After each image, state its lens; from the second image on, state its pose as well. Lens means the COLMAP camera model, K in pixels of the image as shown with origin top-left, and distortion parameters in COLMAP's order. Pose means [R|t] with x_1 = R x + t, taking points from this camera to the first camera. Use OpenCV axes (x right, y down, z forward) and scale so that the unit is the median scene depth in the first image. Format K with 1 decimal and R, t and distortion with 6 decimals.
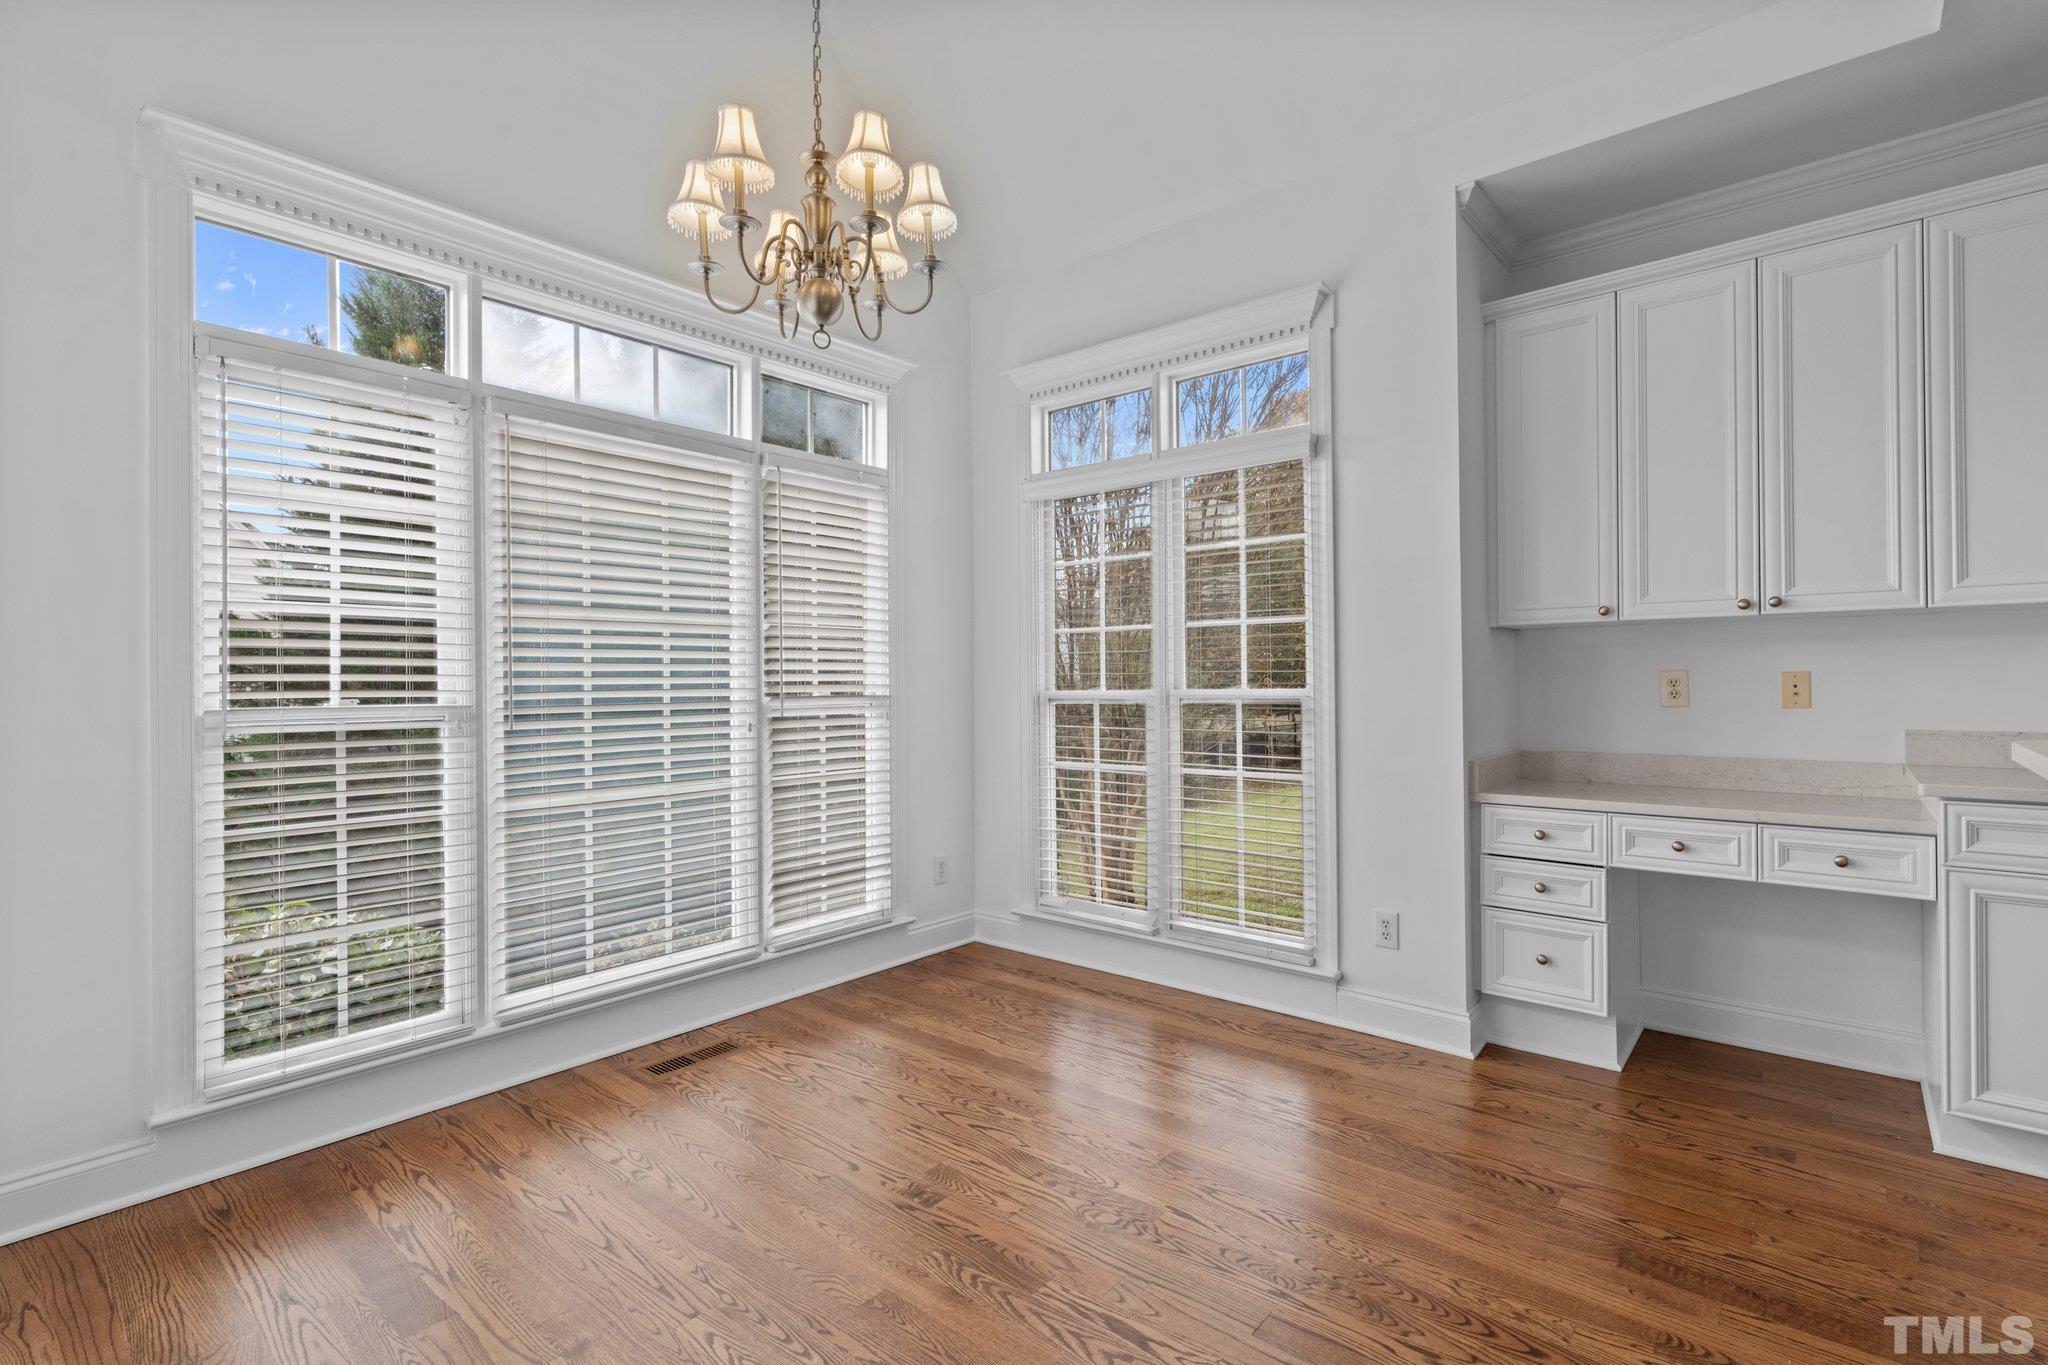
lens RADIAL K [[966.4, 0, 1002.0], [0, 966.4, 673.4], [0, 0, 1]] dist [-0.005187, 0.001211]
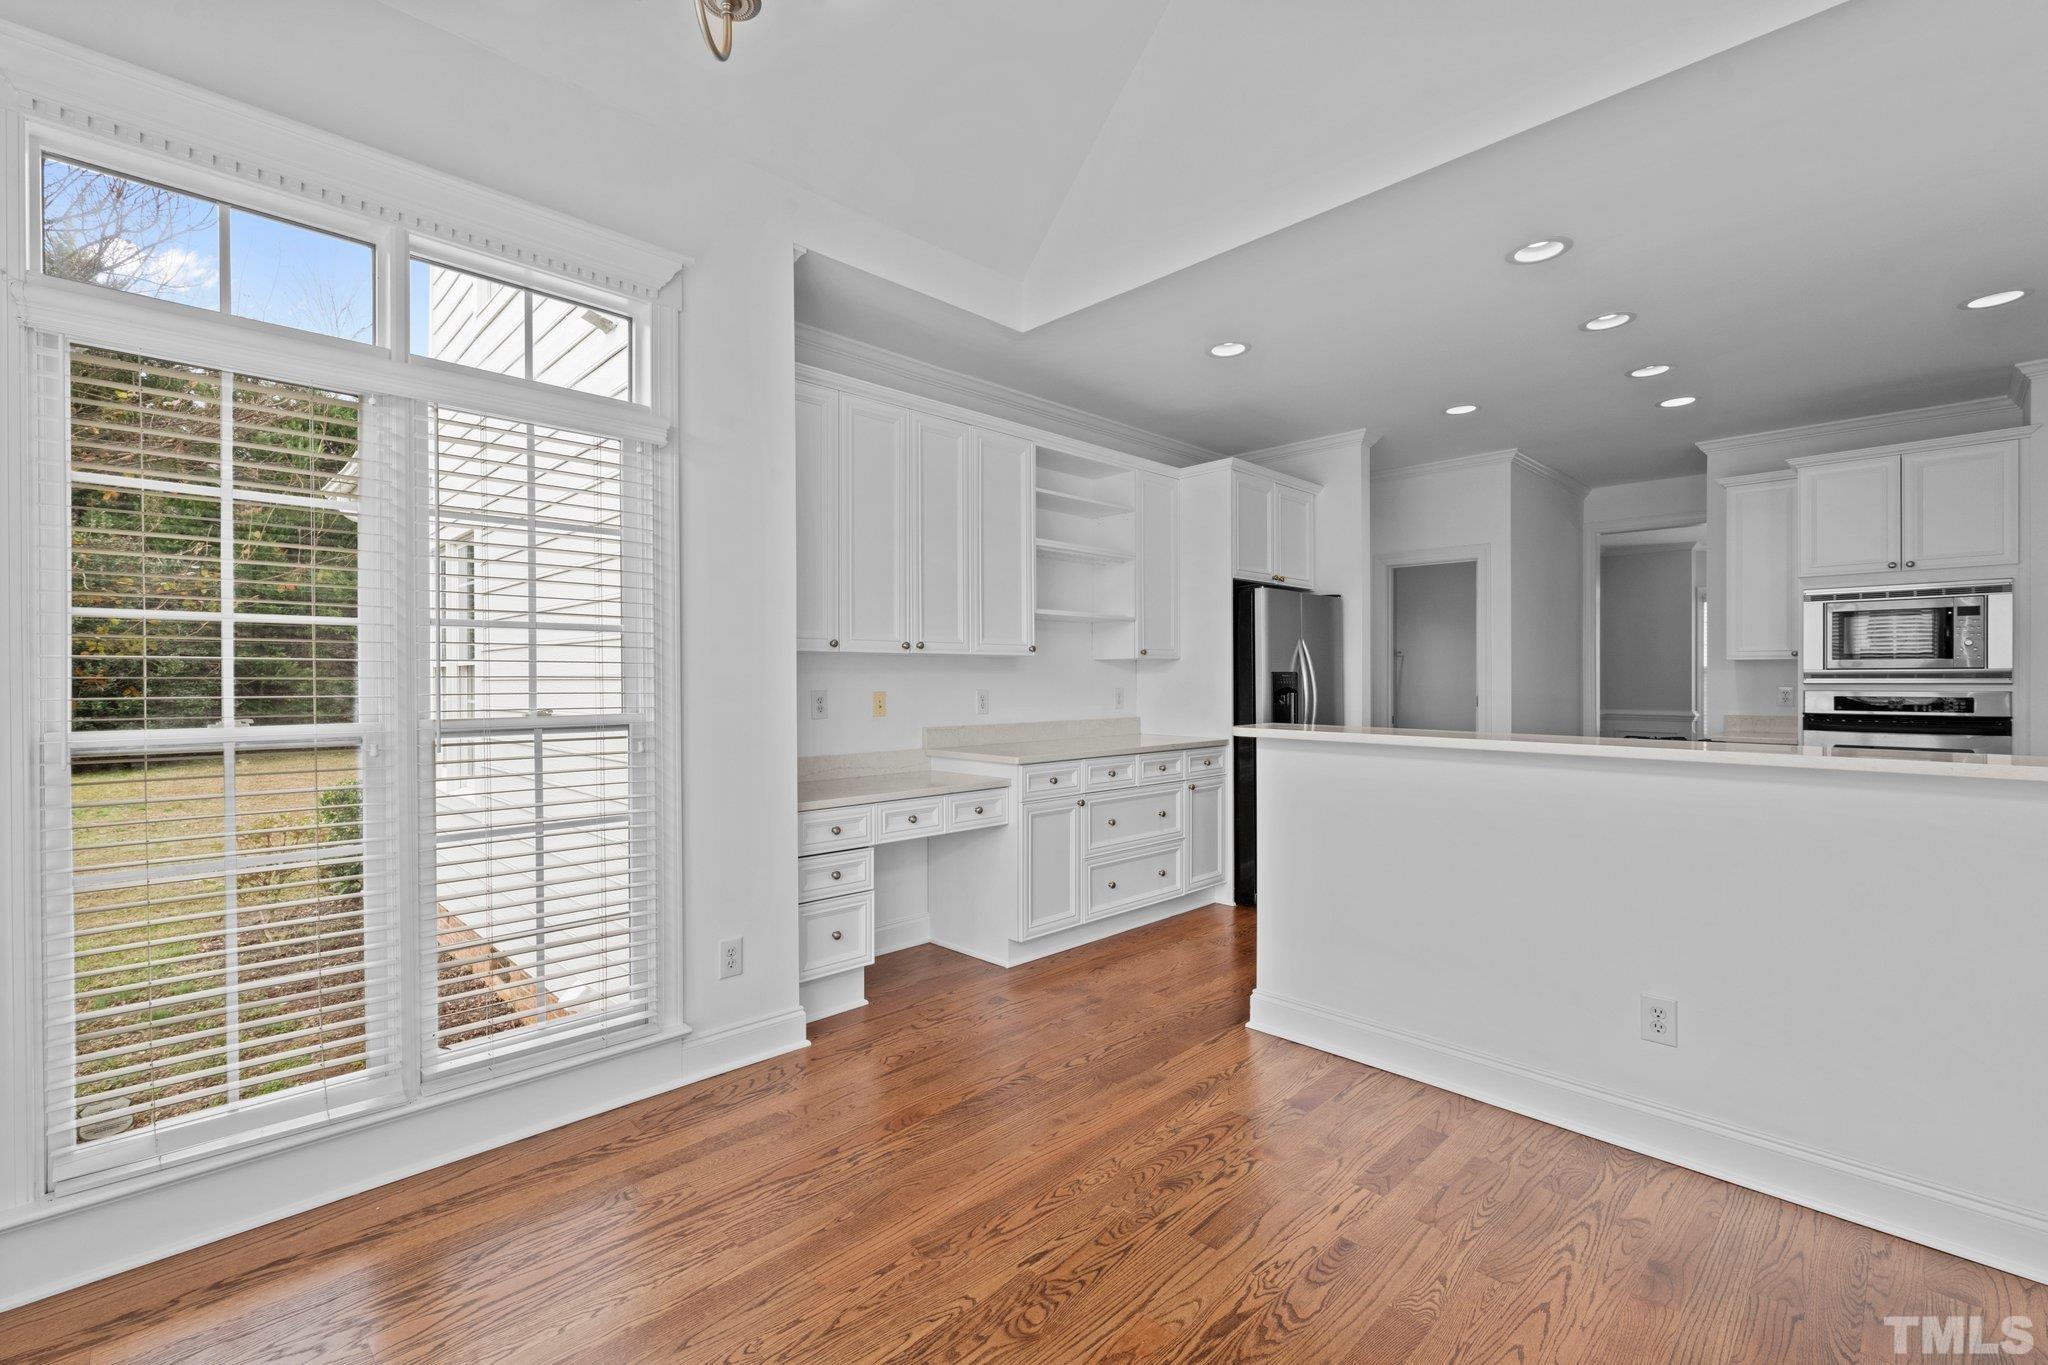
lens RADIAL K [[892.5, 0, 1025.8], [0, 892.5, 676.6], [0, 0, 1]] dist [0.004287, -0.002274]
pose [[0.071712, 0.009587, 0.997379, -0.514108], [0.000343, 0.999954, -0.009636, -0.011398], [-0.997425, 0.001033, 0.071705, 0.677240]]
